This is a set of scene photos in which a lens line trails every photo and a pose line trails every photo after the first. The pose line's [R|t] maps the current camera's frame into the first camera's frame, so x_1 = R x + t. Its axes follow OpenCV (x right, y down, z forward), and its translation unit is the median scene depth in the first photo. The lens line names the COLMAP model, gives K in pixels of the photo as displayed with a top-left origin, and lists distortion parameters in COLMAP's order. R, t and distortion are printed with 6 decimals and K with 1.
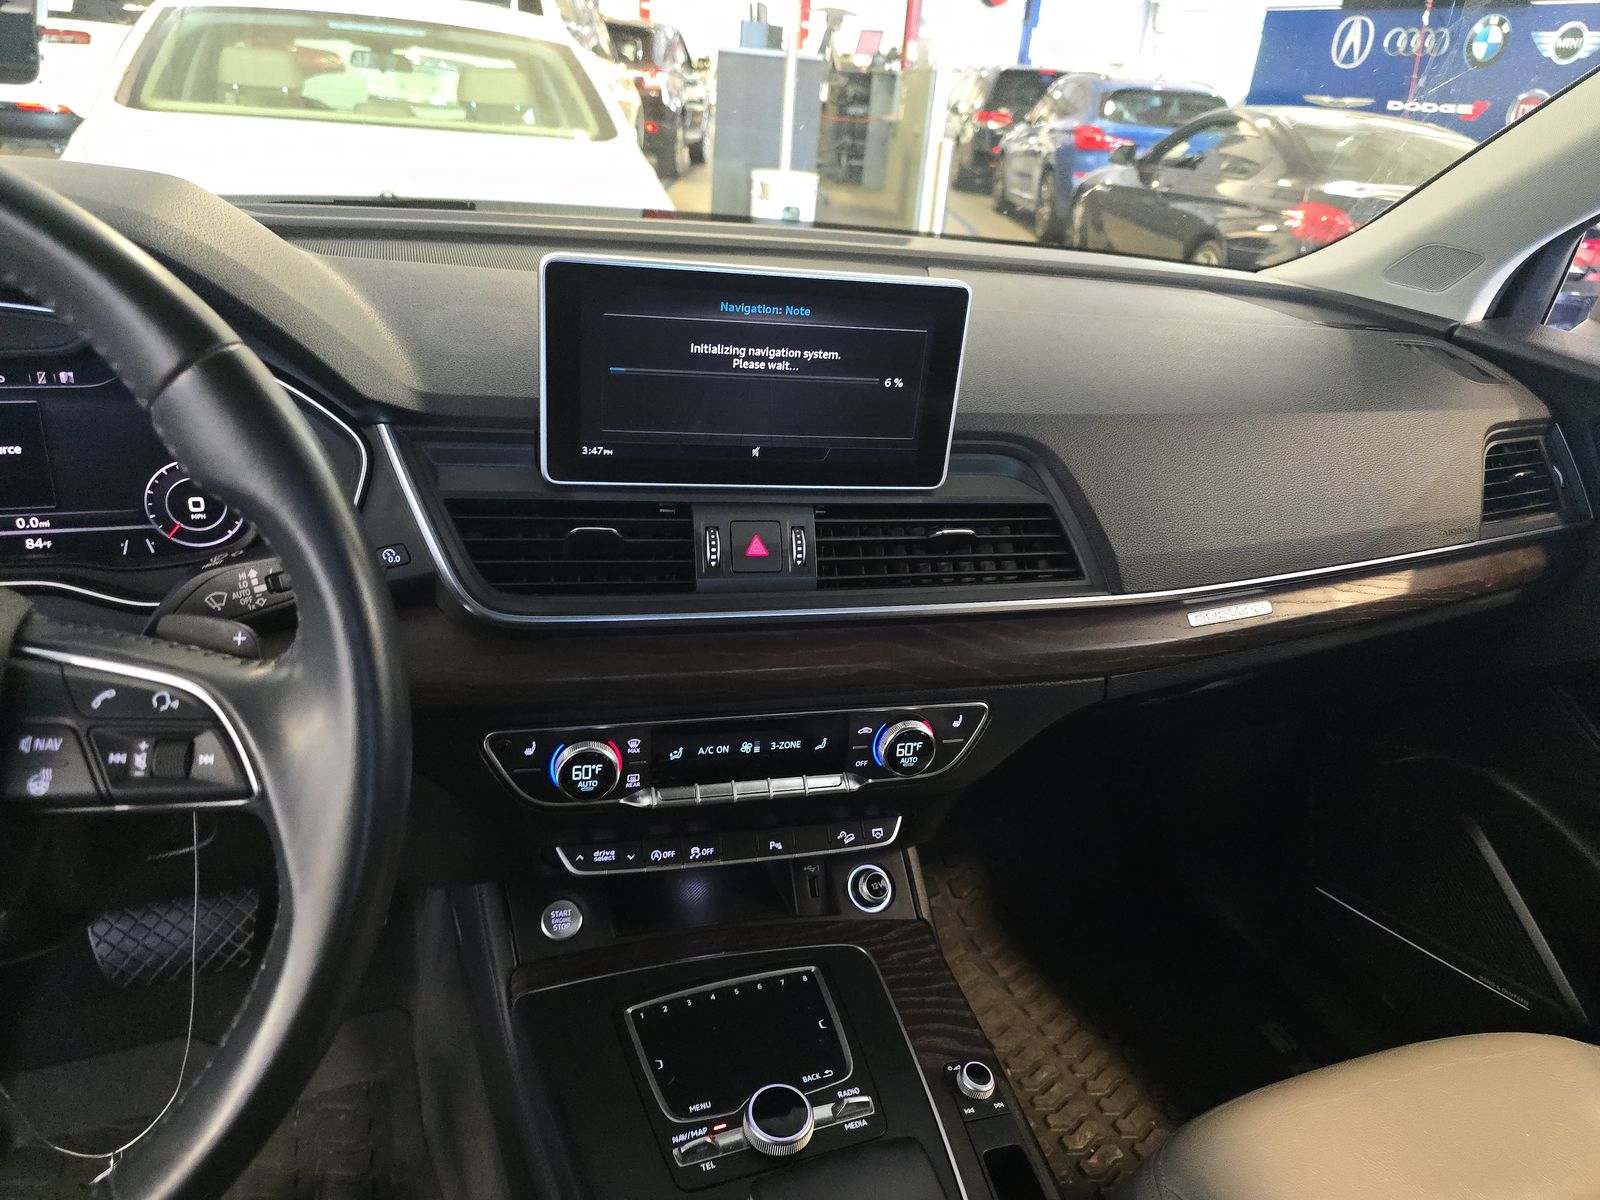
lens RADIAL K [[1052.0, 0, 800.0], [0, 1052.0, 600.0], [0, 0, 1]] dist [0.093347, -0.140187]
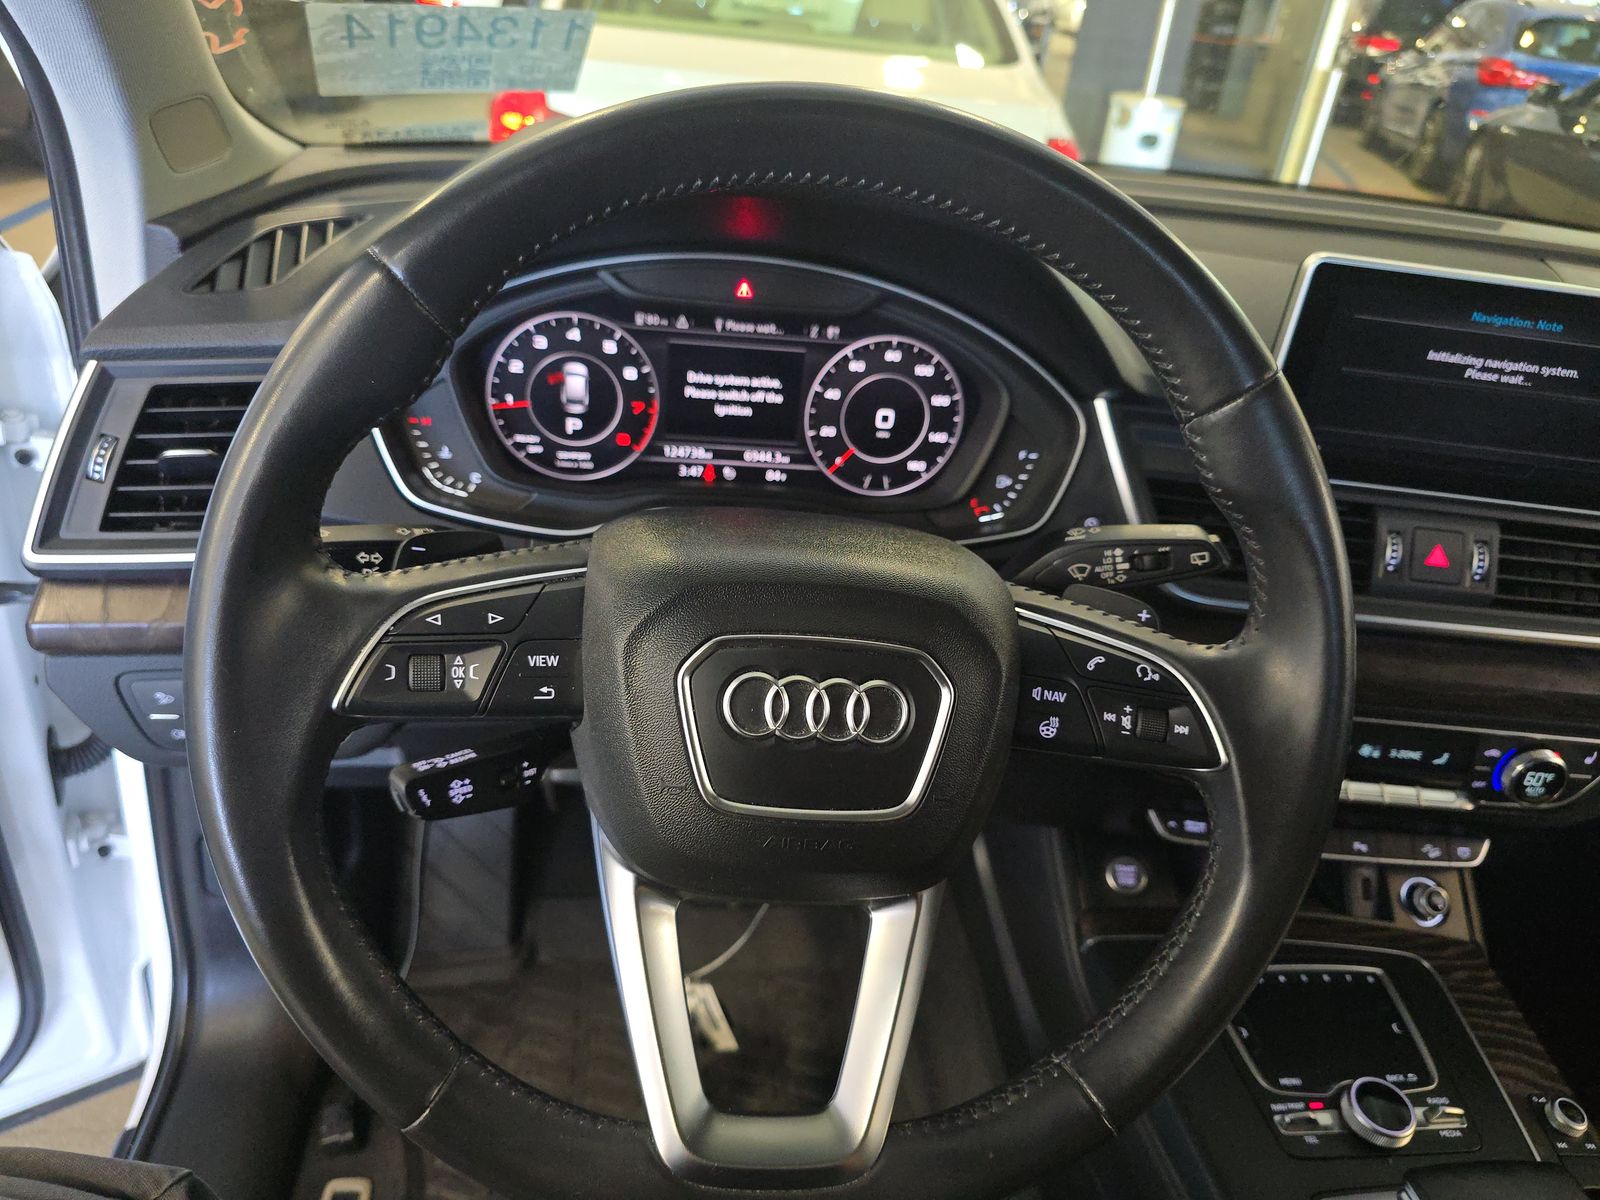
lens RADIAL K [[1078.1, 0, 799.3], [0, 1078.1, 589.3], [0, 0, 1]] dist [0.023652, -0.024054]
pose [[0.968653, 0.139897, -0.205282, -0.376466], [-0.127789, 0.989245, 0.071163, -0.015264], [0.213030, -0.042699, 0.976112, -0.110640]]
